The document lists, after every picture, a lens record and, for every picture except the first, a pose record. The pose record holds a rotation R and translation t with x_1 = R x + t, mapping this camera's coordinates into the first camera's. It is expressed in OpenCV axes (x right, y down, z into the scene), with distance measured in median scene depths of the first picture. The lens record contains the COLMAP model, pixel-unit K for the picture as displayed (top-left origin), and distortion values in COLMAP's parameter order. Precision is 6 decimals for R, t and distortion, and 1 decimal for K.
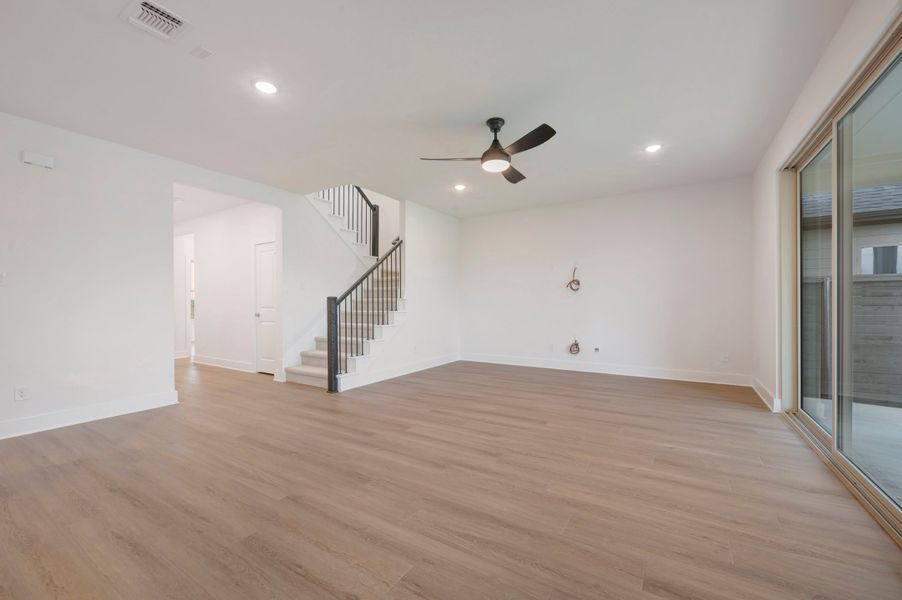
lens RADIAL K [[358.7, 0, 449.7], [0, 358.7, 303.5], [0, 0, 1]] dist [0.001035, 0.000100]
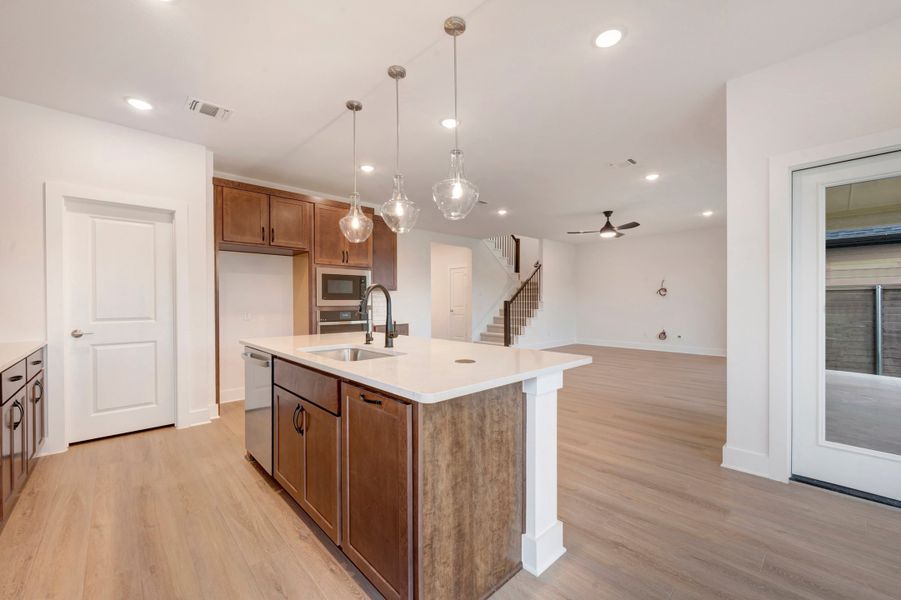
lens RADIAL K [[358.3, 0, 449.2], [0, 358.3, 303.5], [0, 0, 1]] dist [0.001035, 0.000100]
pose [[0.967415, 0.003352, -0.253175, -0.130365], [-0.001110, 0.999959, 0.008999, -0.018533], [0.253194, -0.008425, 0.967379, -0.675695]]
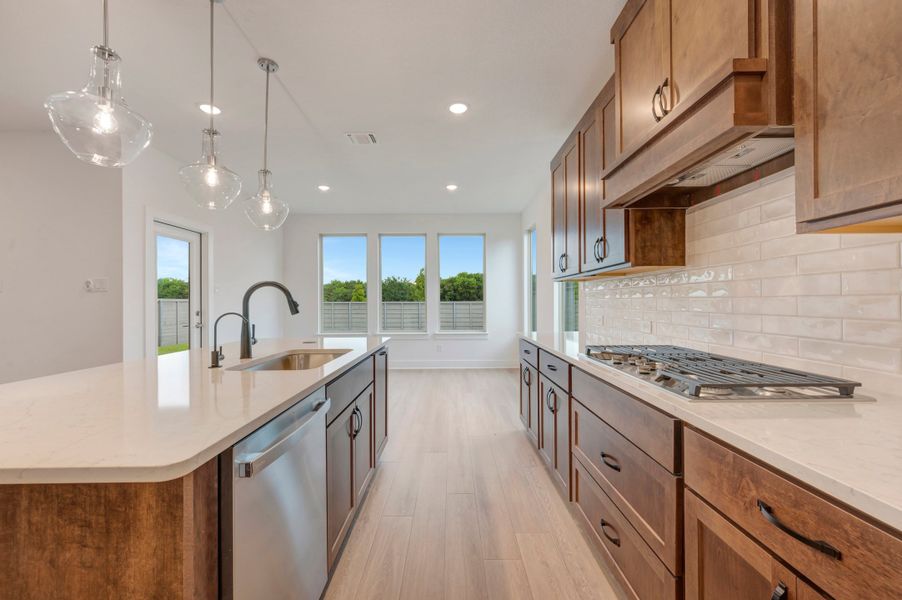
lens RADIAL K [[366.3, 0, 455.7], [0, 366.3, 301.4], [0, 0, 1]] dist [-0.000877, 0.000116]
pose [[-0.545499, 0.013122, 0.838009, -0.724598], [0.008695, 0.999912, -0.009997, -0.010084], [-0.838066, 0.001834, -0.545566, -0.249580]]
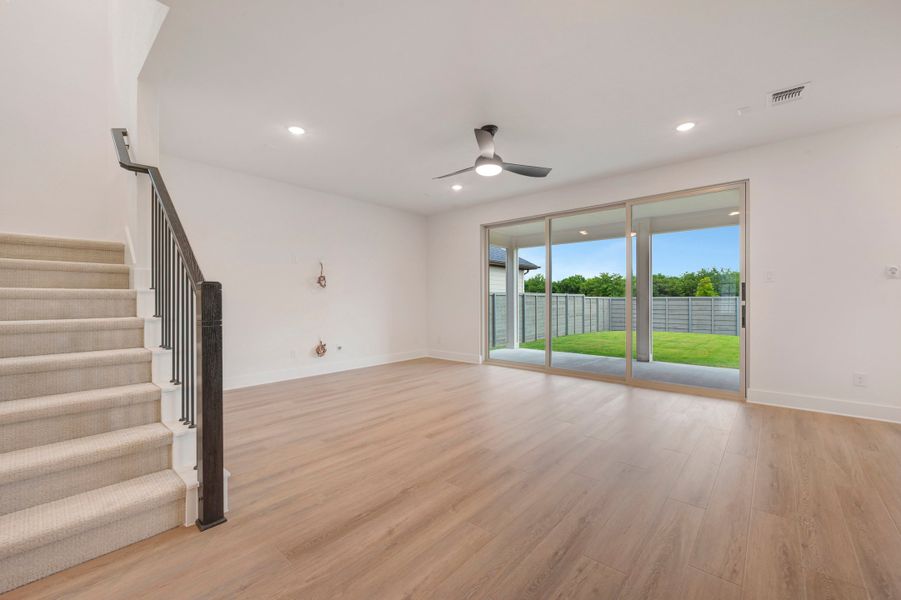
lens RADIAL K [[367.4, 0, 449.1], [0, 367.4, 298.8], [0, 0, 1]] dist [-0.000949, -0.000378]
pose [[0.169618, 0.011260, 0.985446, -0.583931], [-0.001027, 0.999936, -0.011249, 0.003538], [-0.985509, 0.000896, 0.169619, 0.568345]]
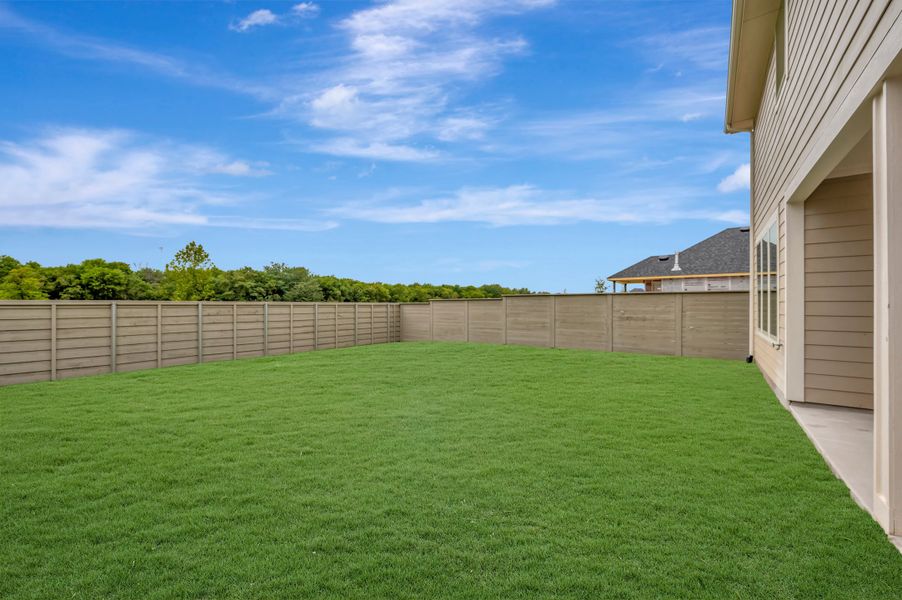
lens RADIAL K [[358.7, 0, 449.7], [0, 358.7, 303.5], [0, 0, 1]] dist [0.001035, 0.000100]
pose [[-0.998027, 0.007231, 0.062364, 1.387659], [0.006894, 0.999961, -0.005604, -0.021615], [-0.062402, -0.005163, -0.998038, 0.533077]]
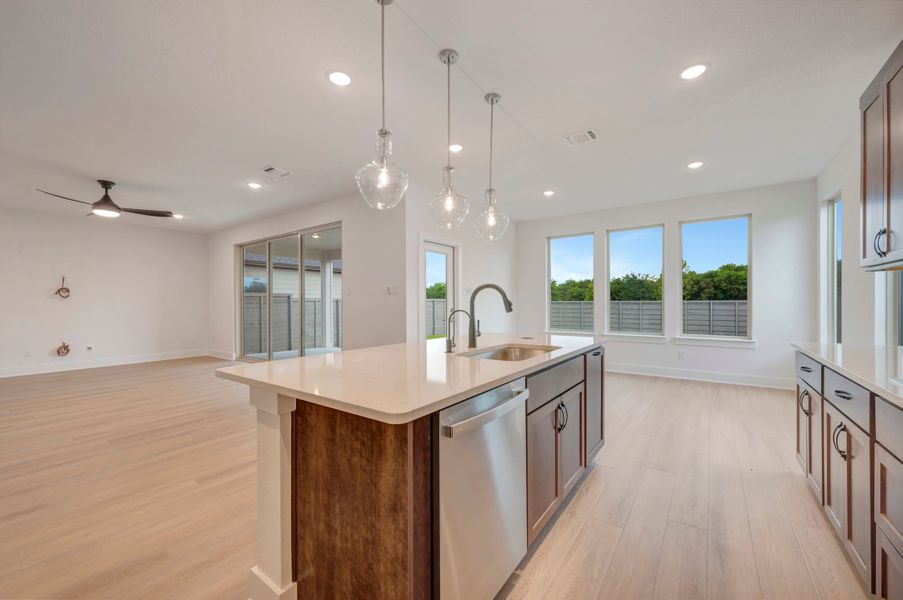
lens RADIAL K [[359.1, 0, 450.2], [0, 359.1, 303.5], [0, 0, 1]] dist [0.001035, 0.000100]
pose [[0.063298, 0.005640, 0.997979, -0.741952], [0.002130, 0.999981, -0.005786, -0.009970], [-0.997992, 0.002492, 0.063284, -0.273657]]
